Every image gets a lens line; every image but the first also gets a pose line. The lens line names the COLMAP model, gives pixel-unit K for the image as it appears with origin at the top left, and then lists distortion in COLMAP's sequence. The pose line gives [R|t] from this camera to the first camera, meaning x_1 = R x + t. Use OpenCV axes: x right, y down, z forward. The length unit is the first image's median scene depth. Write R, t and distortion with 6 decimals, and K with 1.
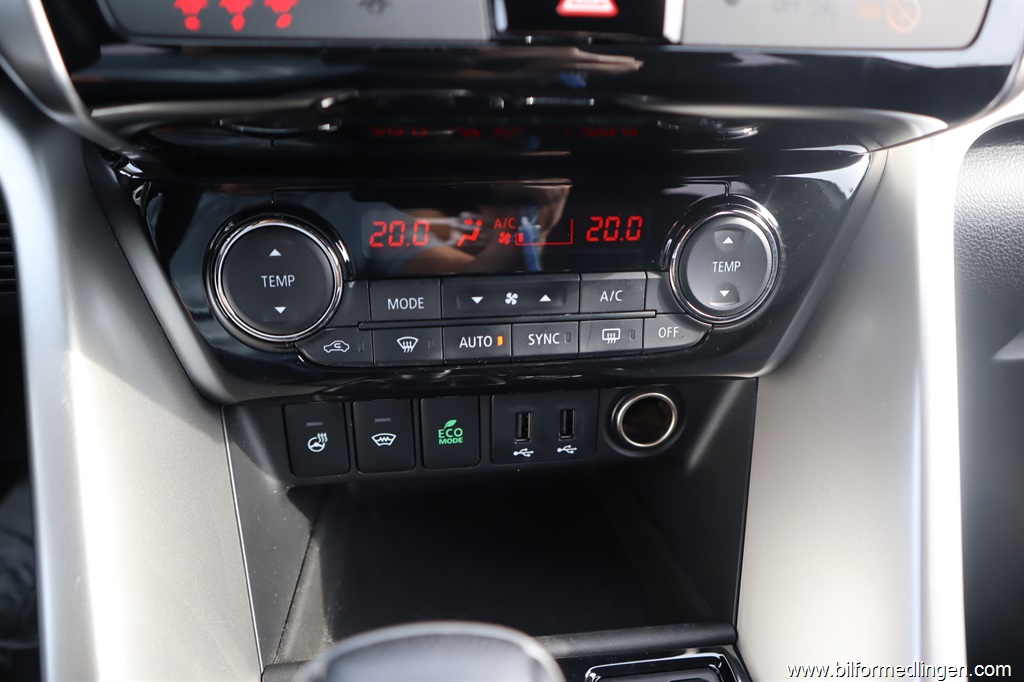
lens RADIAL K [[702.0, 0, 512.0], [0, 702.0, 341.0], [0, 0, 1]] dist [-0.120579, 0.070302]
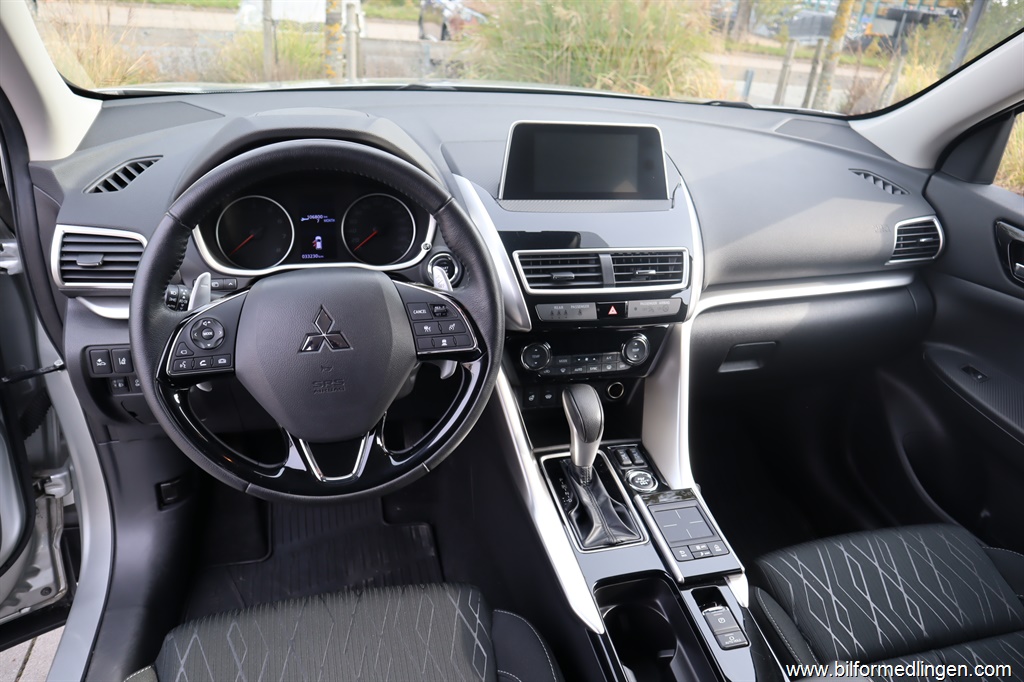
lens RADIAL K [[715.2, 0, 512.0], [0, 715.2, 341.0], [0, 0, 1]] dist [-0.122732, 0.058967]
pose [[0.992020, -0.019438, 0.124574, -0.955840], [0.025678, 0.998484, -0.048681, 0.027245], [-0.123439, 0.051492, 0.991015, -3.138613]]
